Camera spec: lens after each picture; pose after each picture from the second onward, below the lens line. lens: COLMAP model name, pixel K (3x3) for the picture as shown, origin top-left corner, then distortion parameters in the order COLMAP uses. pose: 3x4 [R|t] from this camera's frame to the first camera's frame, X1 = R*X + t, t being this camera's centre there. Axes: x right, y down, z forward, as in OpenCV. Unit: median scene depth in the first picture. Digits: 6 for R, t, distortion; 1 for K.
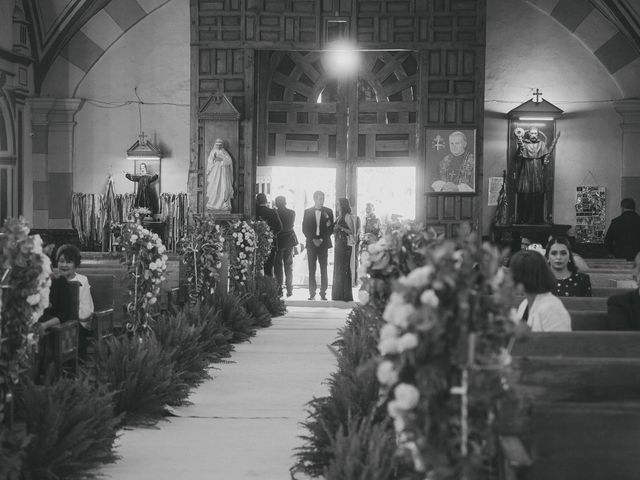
lens RADIAL K [[1116.6, 0, 320.0], [0, 1116.6, 240.0], [0, 0, 1]] dist [0.096622, 0.081347]
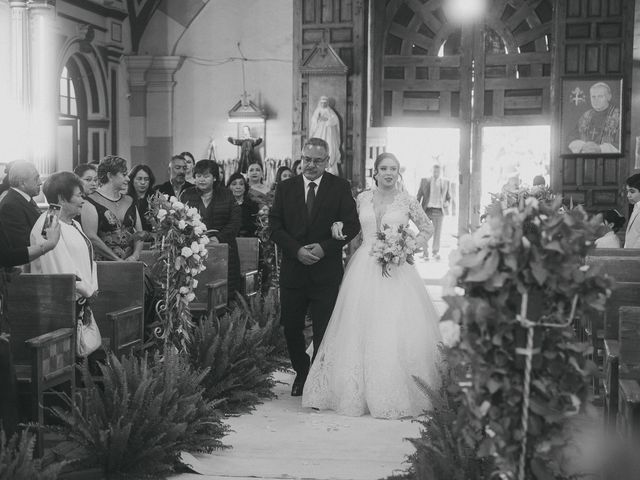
lens RADIAL K [[1116.6, 0, 320.0], [0, 1116.6, 240.0], [0, 0, 1]] dist [0.096622, 0.081347]
pose [[0.993200, 0.001081, -0.116419, 0.009824], [0.002421, 0.999549, 0.029938, -0.002558], [0.116399, -0.030016, 0.992749, 0.112201]]
